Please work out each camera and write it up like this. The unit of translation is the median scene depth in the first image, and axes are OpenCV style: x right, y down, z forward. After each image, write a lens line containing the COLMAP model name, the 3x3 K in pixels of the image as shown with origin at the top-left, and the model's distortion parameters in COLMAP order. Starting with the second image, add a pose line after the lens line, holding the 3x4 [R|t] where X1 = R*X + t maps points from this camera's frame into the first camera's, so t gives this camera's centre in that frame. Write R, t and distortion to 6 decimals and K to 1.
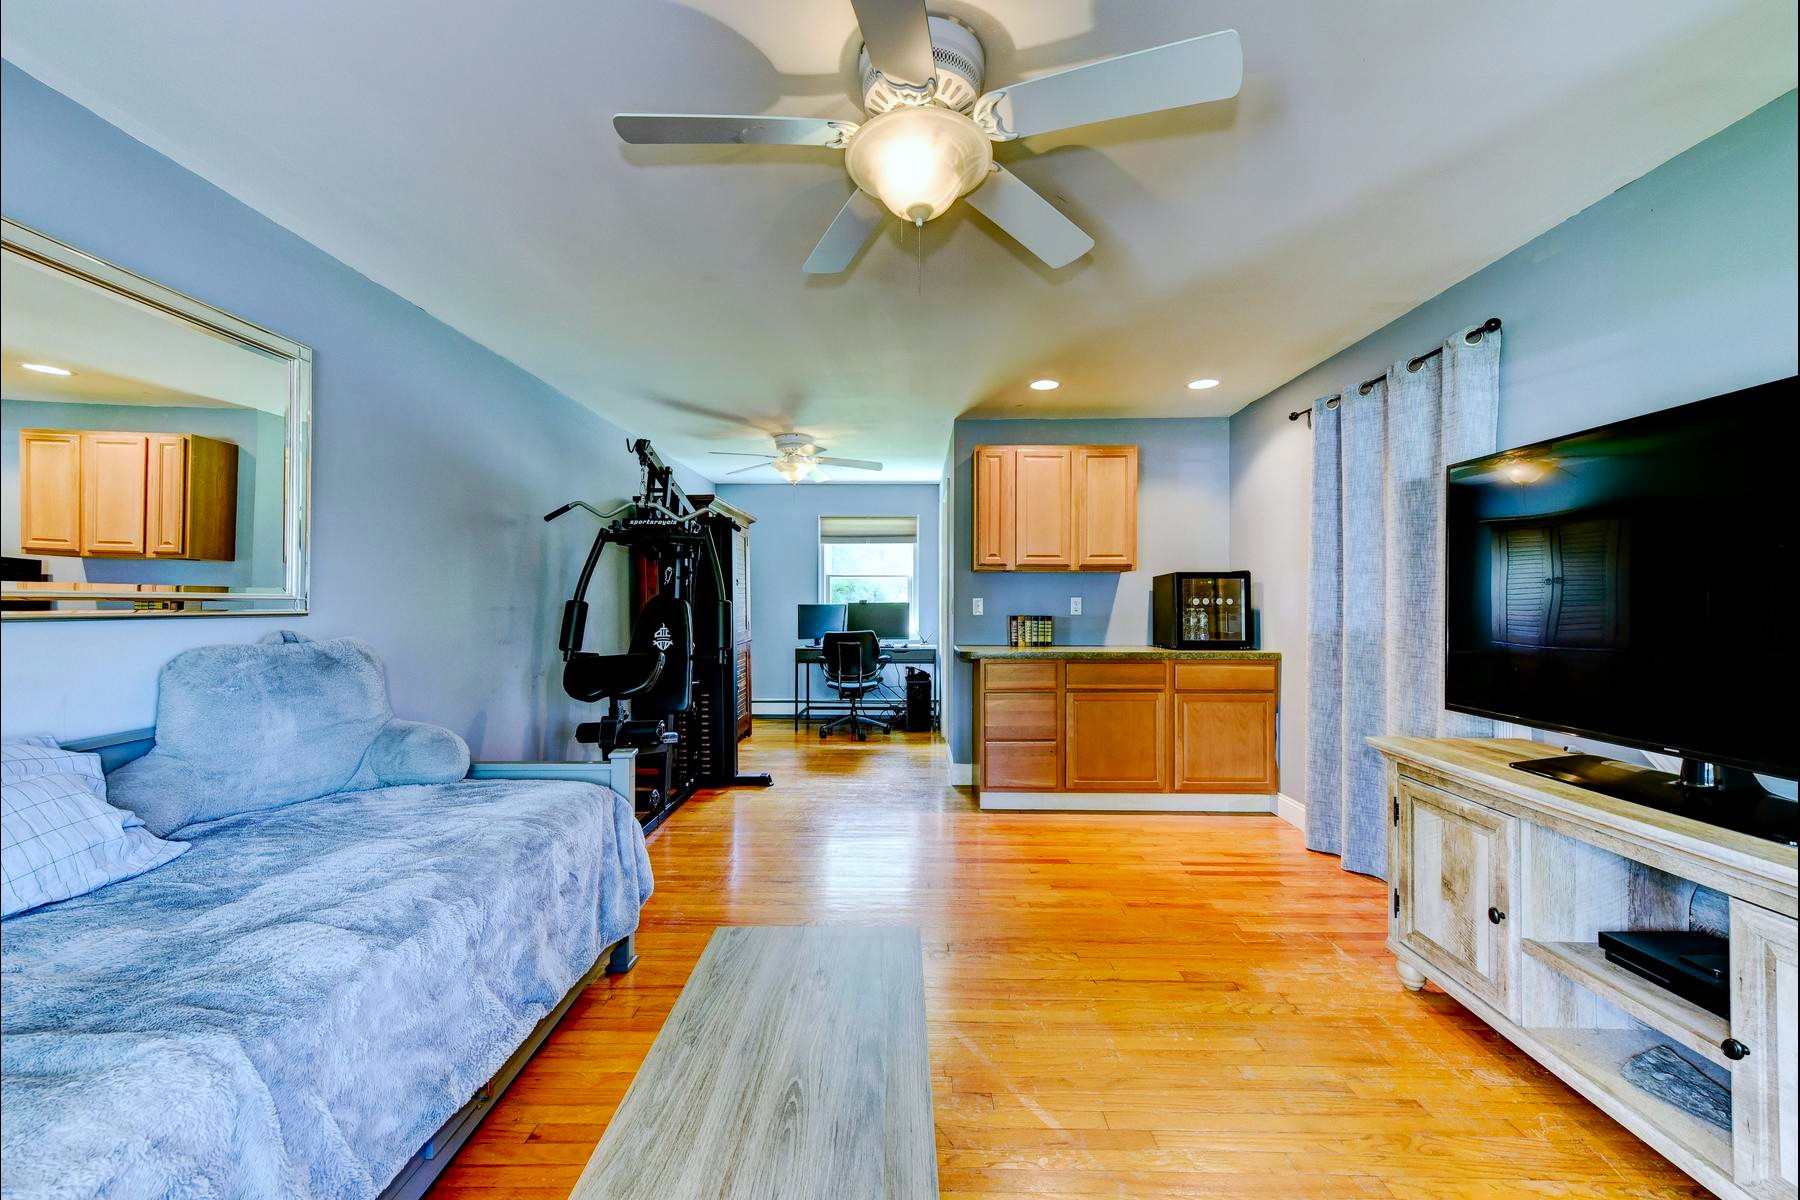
lens RADIAL K [[705.9, 0, 895.8], [0, 705.9, 600.1], [0, 0, 1]] dist [0.002137, 0.000073]
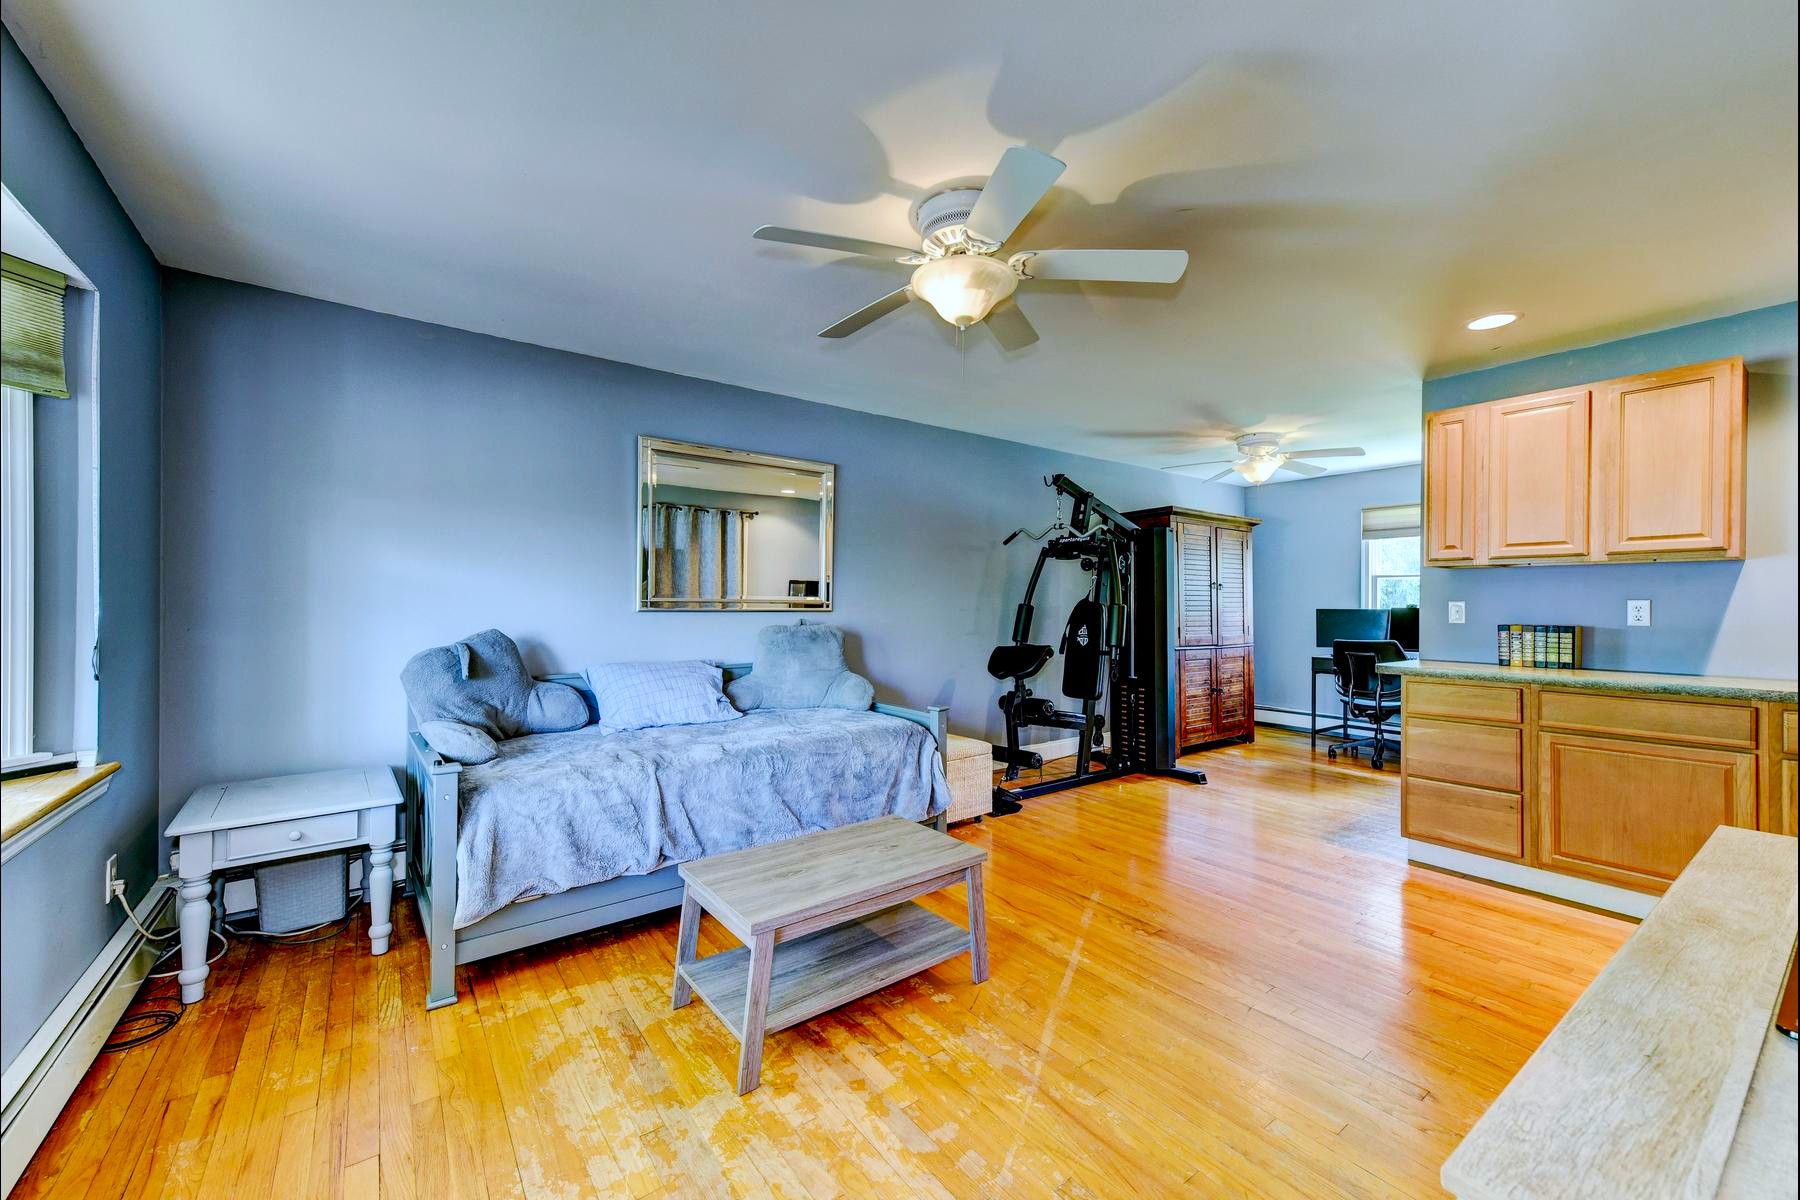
lens RADIAL K [[705.9, 0, 905.9], [0, 705.9, 601.2], [0, 0, 1]] dist [0.002137, 0.000073]
pose [[0.597762, -0.002736, -0.801669, 0.435461], [-0.001363, 0.999989, -0.004429, 0.001111], [0.801672, 0.003740, 0.597752, 0.039513]]
